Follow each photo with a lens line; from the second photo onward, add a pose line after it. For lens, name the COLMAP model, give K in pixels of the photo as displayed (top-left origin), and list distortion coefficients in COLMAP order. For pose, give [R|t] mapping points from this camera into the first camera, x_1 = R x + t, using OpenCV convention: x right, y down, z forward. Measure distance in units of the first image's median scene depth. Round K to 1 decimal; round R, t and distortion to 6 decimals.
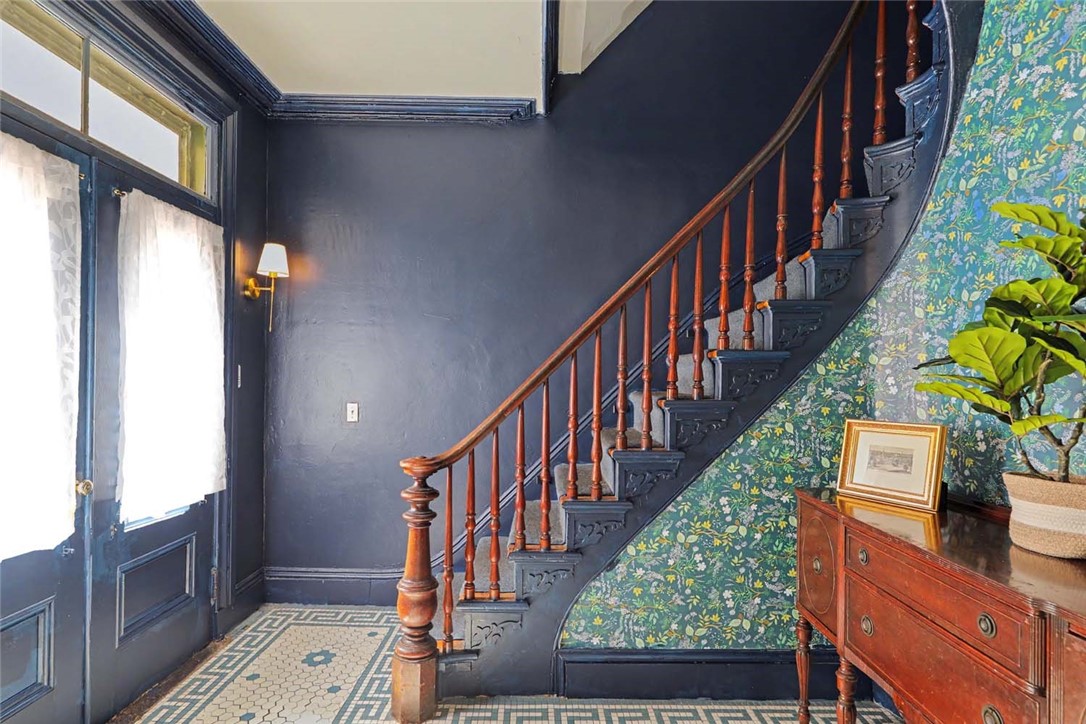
lens RADIAL K [[567.0, 0, 543.3], [0, 567.0, 370.3], [0, 0, 1]] dist [-0.001951, -0.001037]
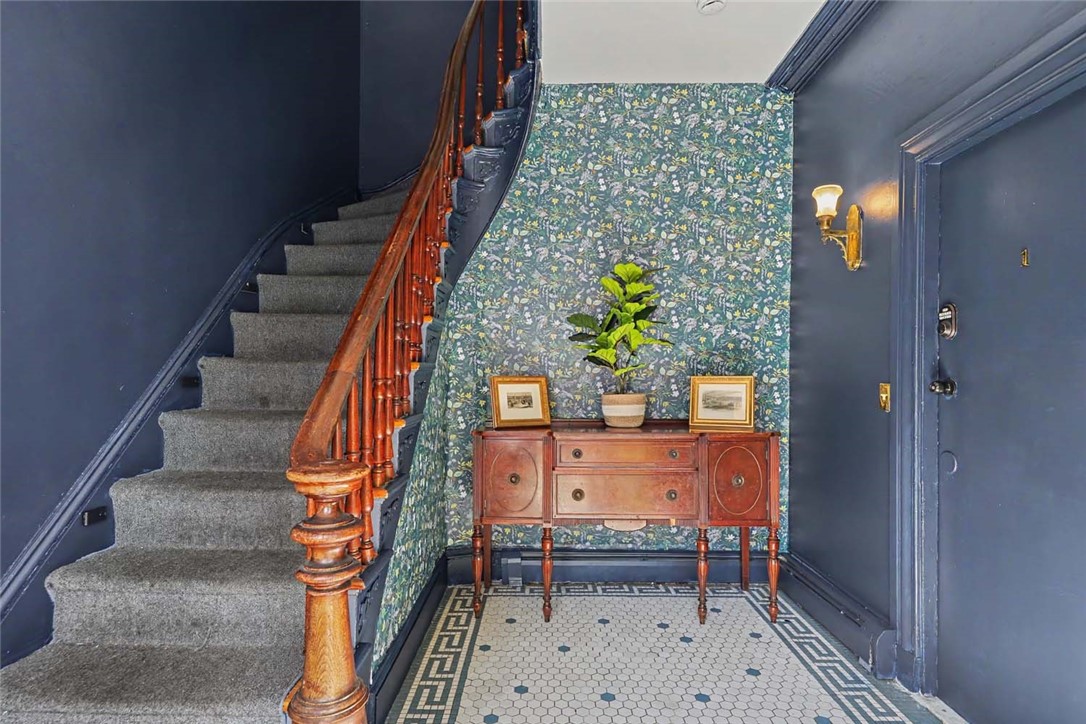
lens RADIAL K [[567.0, 0, 543.0], [0, 567.0, 362.3], [0, 0, 1]] dist [-0.001951, -0.001037]
pose [[-0.011175, -0.008097, 0.999905, -0.887769], [-0.017932, 0.999808, 0.007895, 0.036777], [-0.999777, -0.017842, -0.011318, 0.910853]]
